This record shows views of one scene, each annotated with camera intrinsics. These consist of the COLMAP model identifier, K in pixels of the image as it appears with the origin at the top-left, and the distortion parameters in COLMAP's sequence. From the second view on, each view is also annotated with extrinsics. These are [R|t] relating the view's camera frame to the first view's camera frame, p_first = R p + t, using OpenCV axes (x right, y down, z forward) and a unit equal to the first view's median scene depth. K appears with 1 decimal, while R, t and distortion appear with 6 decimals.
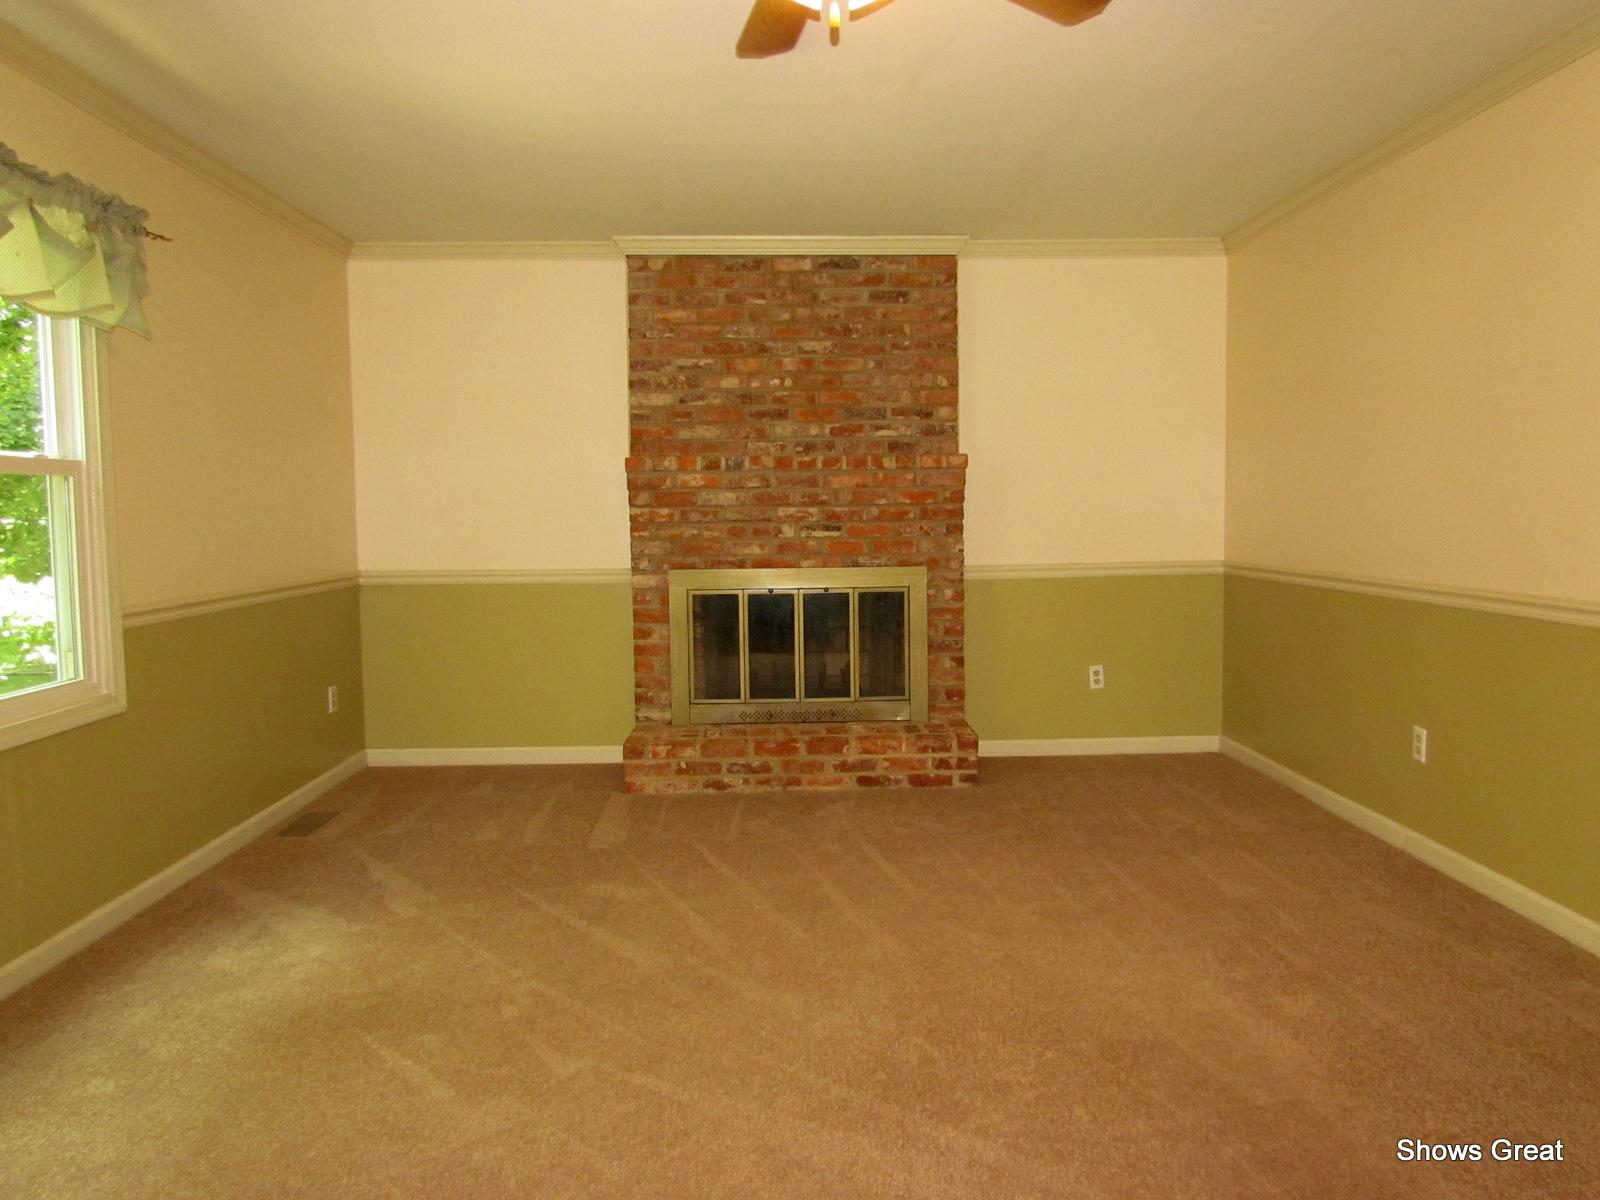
lens RADIAL K [[1167.3, 0, 787.2], [0, 1167.3, 591.3], [0, 0, 1]] dist [-0.001581, -0.001723]
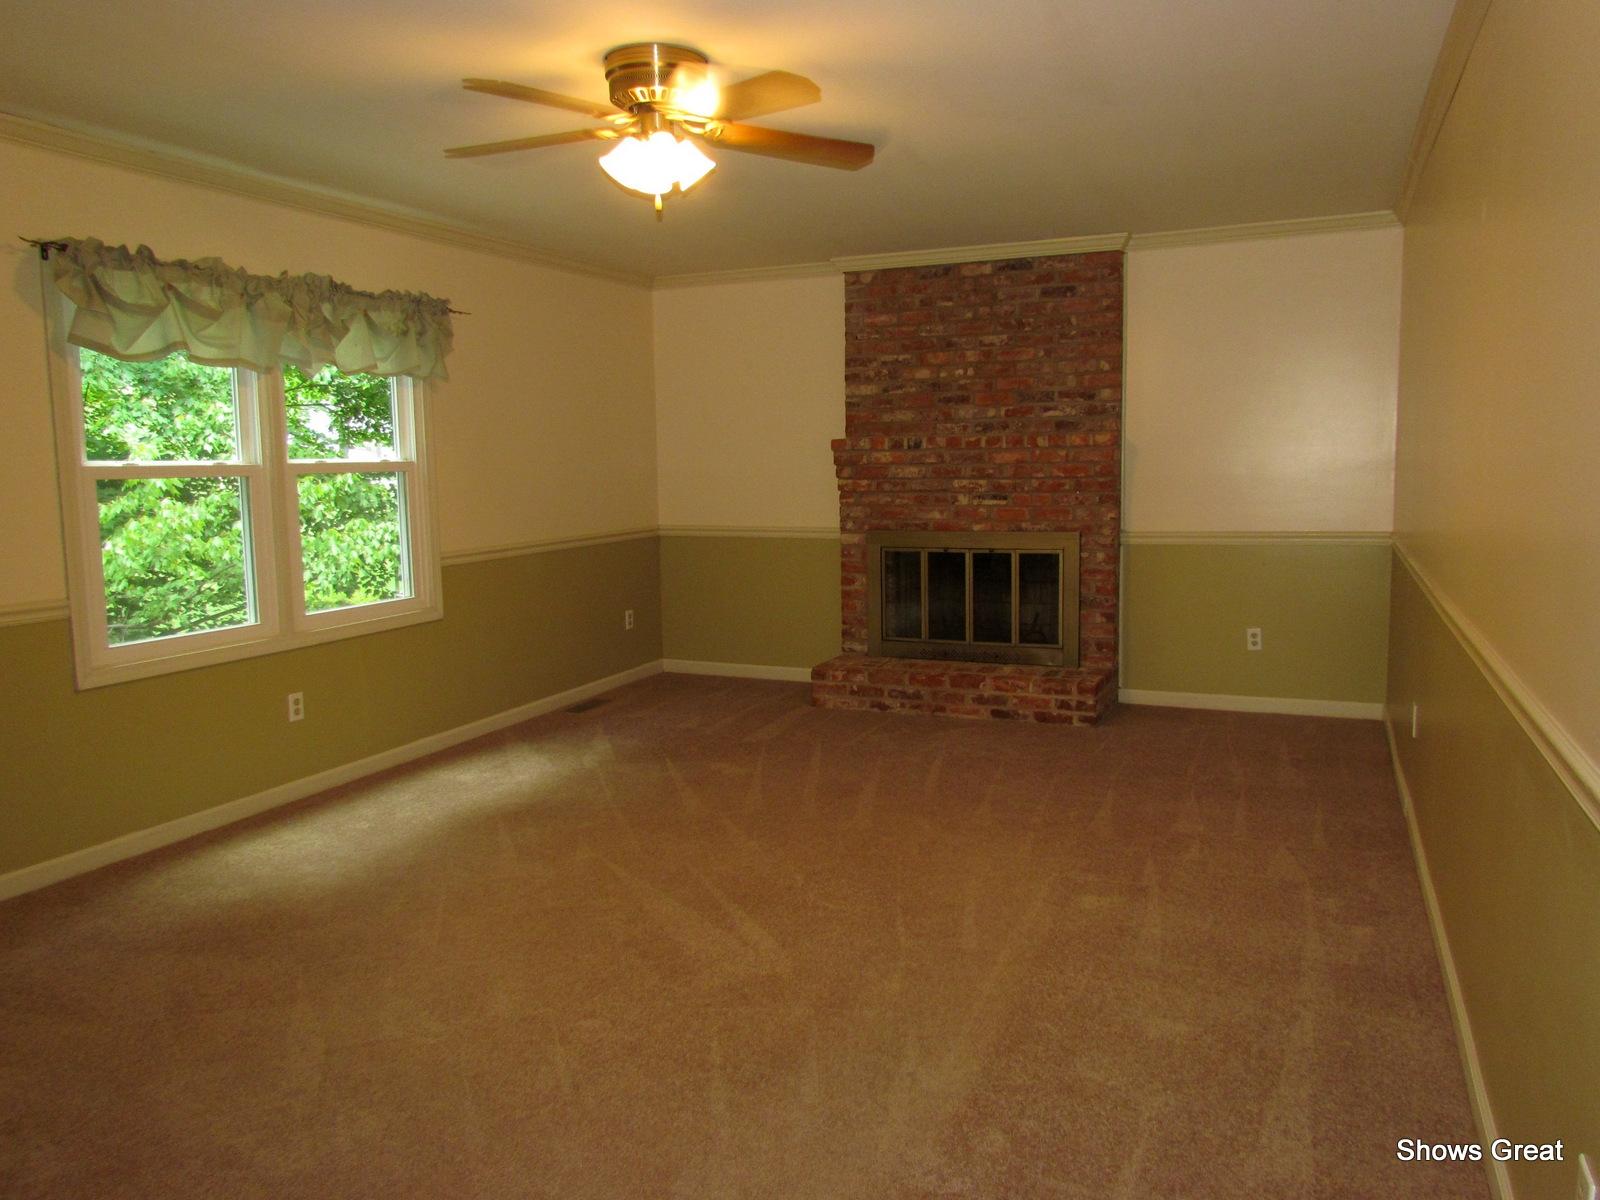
lens RADIAL K [[1167.3, 0, 787.2], [0, 1167.3, 591.3], [0, 0, 1]] dist [-0.001581, -0.001723]
pose [[0.899107, 0.045670, -0.435341, 0.358546], [-0.020991, 0.997897, 0.061331, -0.027633], [0.437226, -0.046005, 0.898174, -0.142477]]
